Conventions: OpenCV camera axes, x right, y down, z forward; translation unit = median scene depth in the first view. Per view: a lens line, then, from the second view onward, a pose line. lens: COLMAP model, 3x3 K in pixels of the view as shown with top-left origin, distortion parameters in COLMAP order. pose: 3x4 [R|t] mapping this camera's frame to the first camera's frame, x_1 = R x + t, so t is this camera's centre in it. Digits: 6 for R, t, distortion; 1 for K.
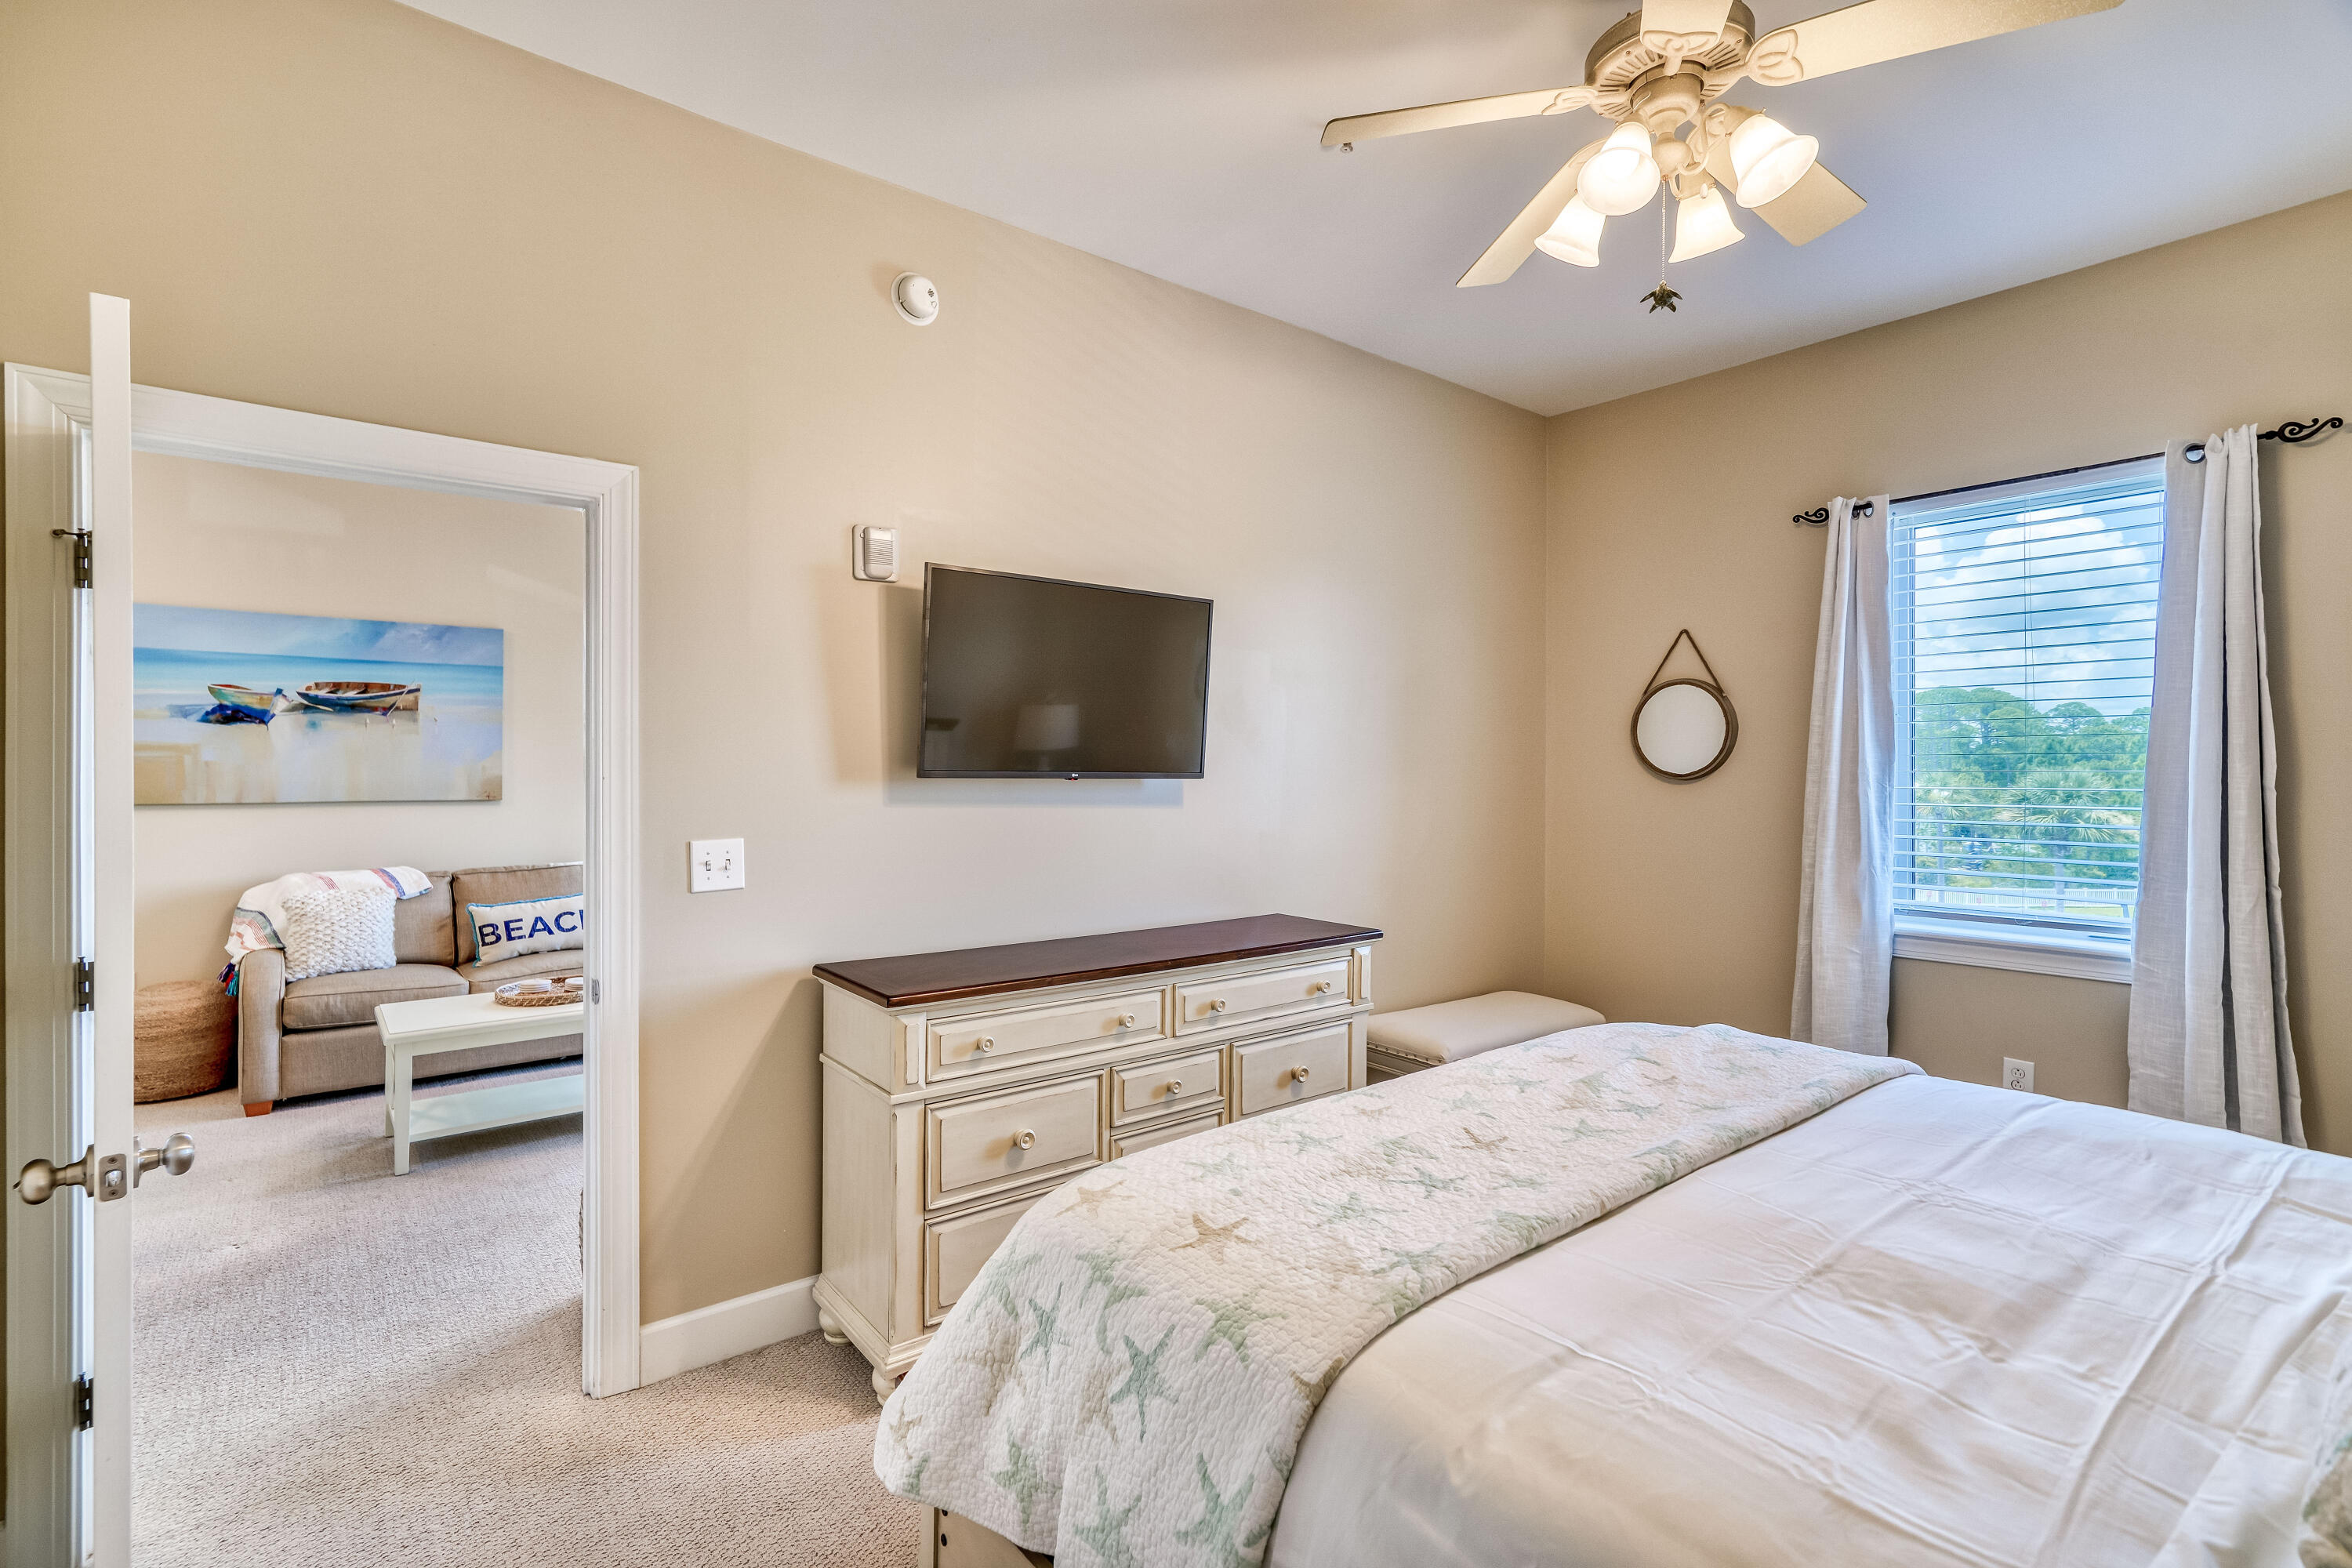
lens RADIAL K [[1101.1, 0, 1172.7], [0, 1101.1, 769.2], [0, 0, 1]] dist [-0.003539, 0.009072]
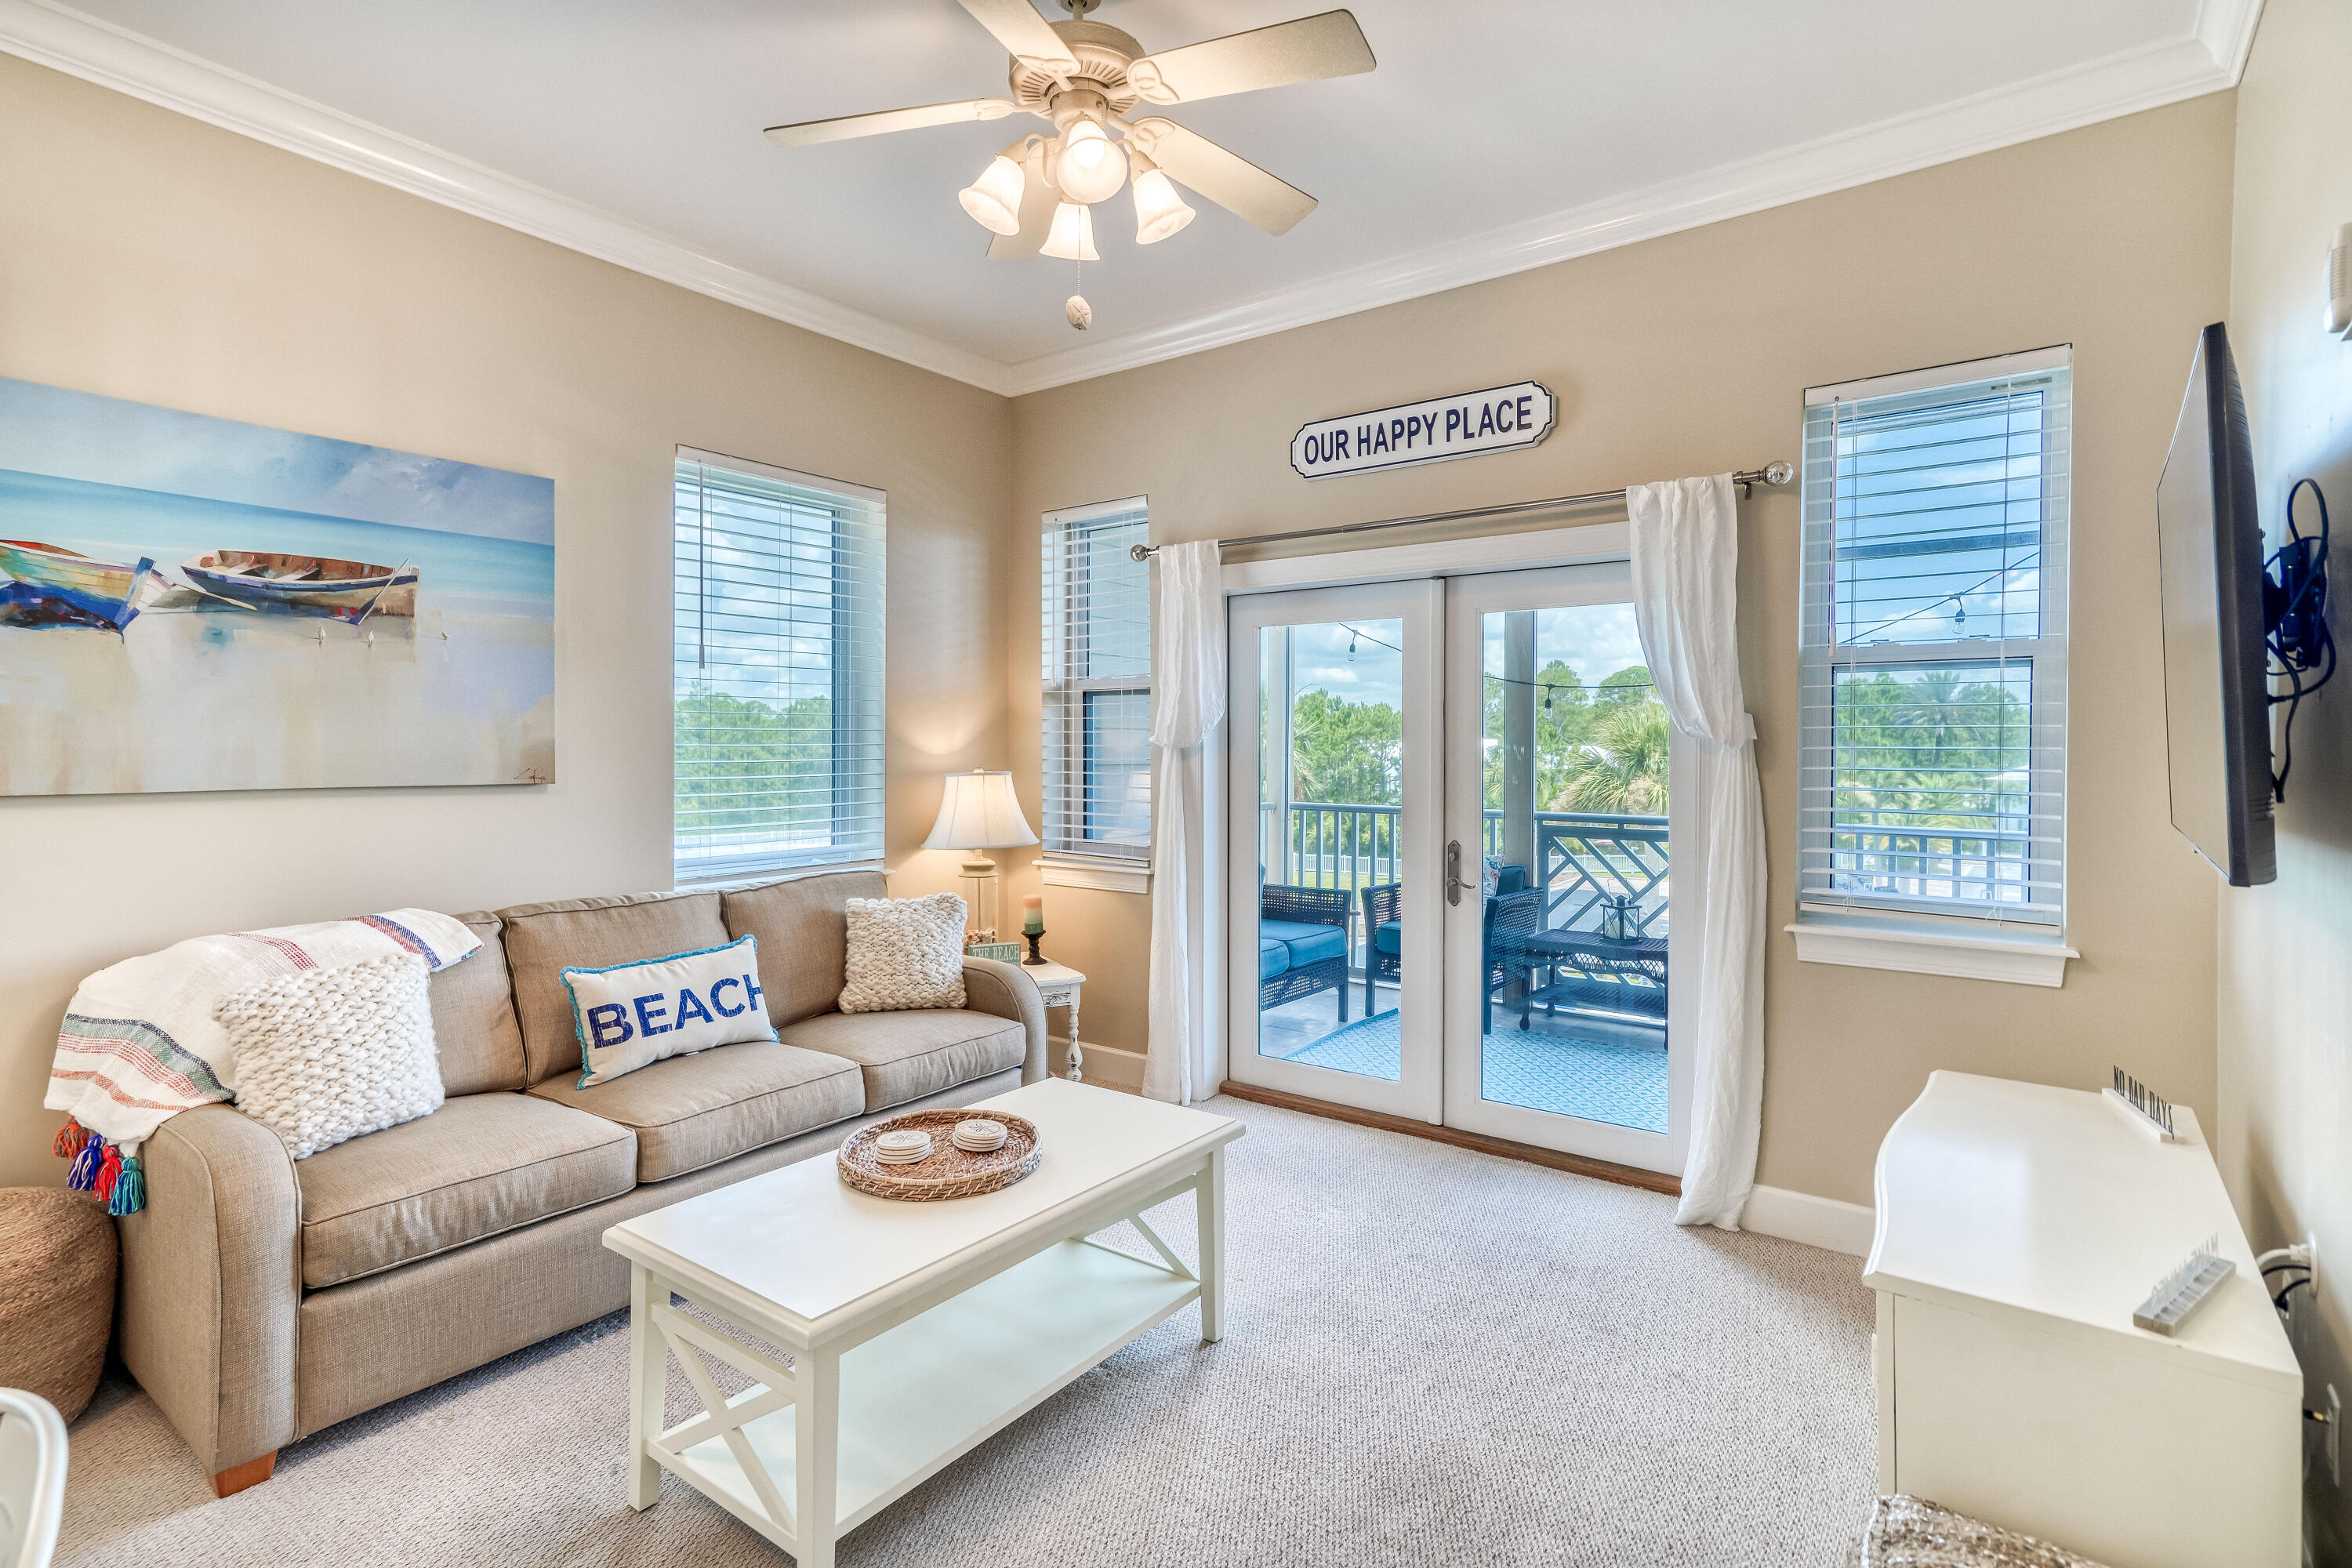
lens RADIAL K [[1159.1, 0, 1163.3], [0, 1159.1, 760.7], [0, 0, 1]] dist [0.019323, 0.005941]
pose [[0.967285, -0.004074, 0.253658, -0.504627], [-0.000166, 0.999861, 0.016693, 0.007336], [-0.253690, -0.016189, 0.967150, 0.377885]]
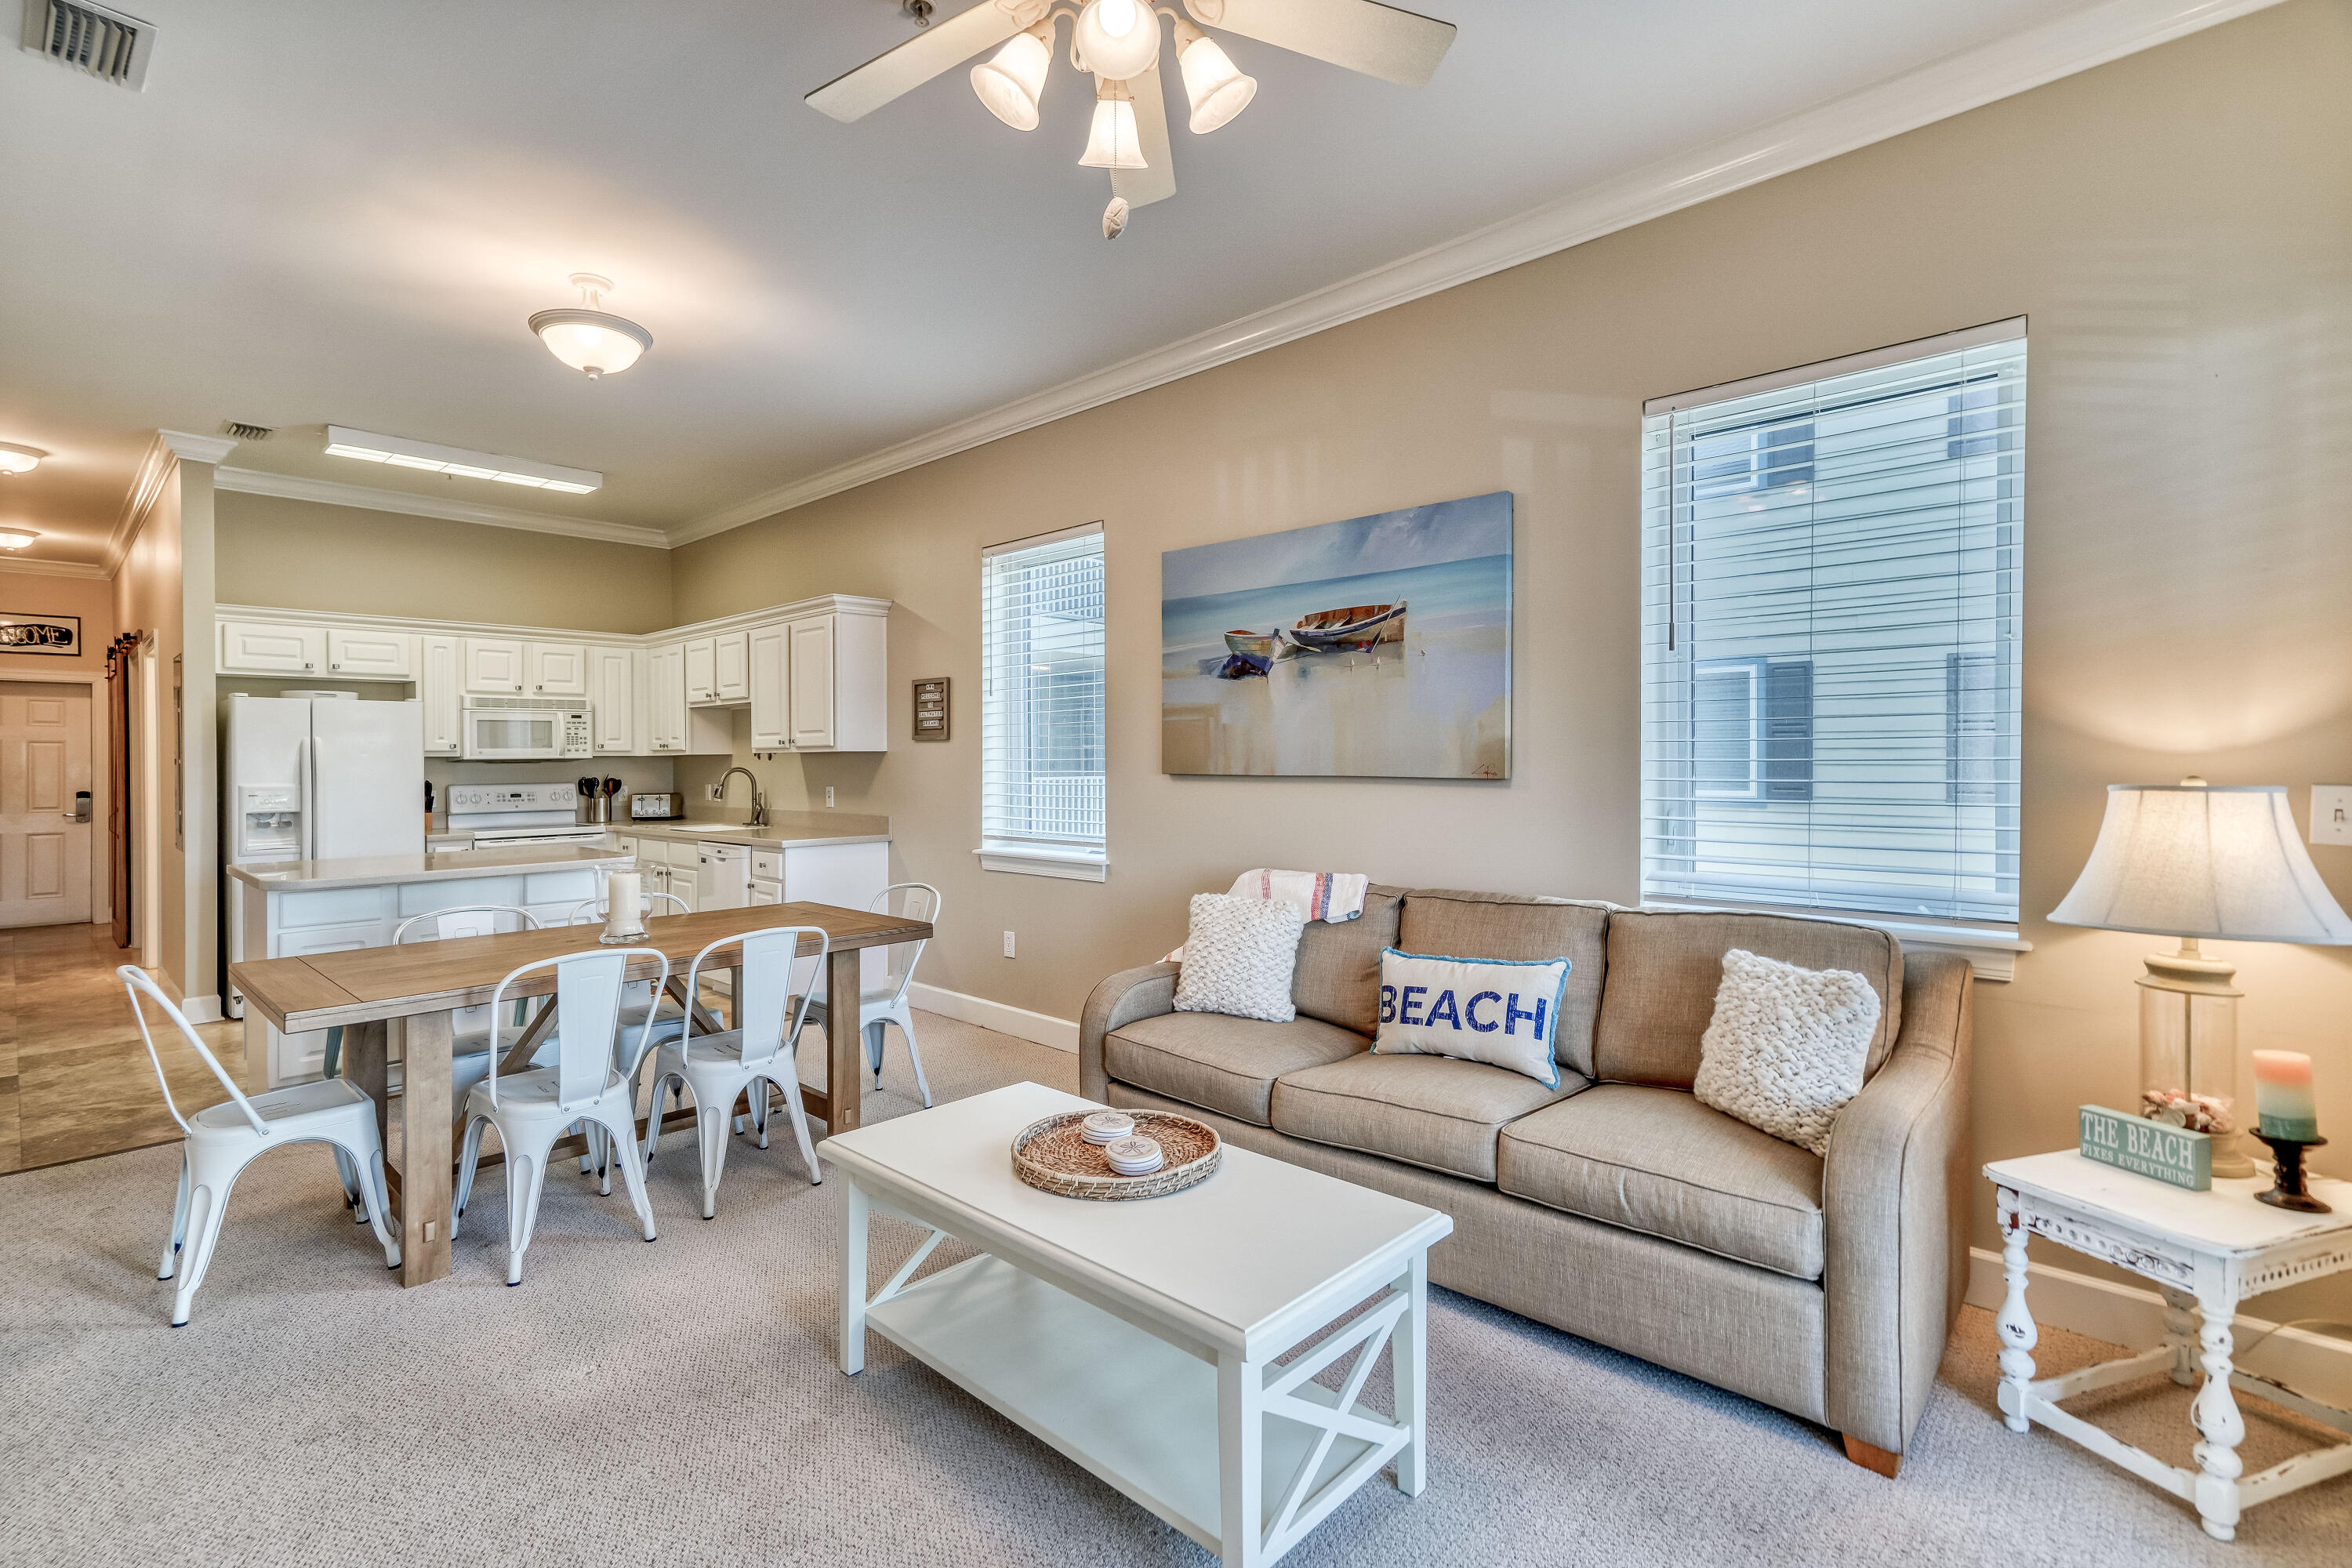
lens RADIAL K [[1101.1, 0, 1136.0], [0, 1101.1, 761.5], [0, 0, 1]] dist [-0.003539, 0.009072]
pose [[0.120724, 0.000263, -0.992686, -0.050806], [0.005401, 0.999985, 0.000922, 0.018824], [0.992671, -0.005473, 0.120721, 0.802456]]
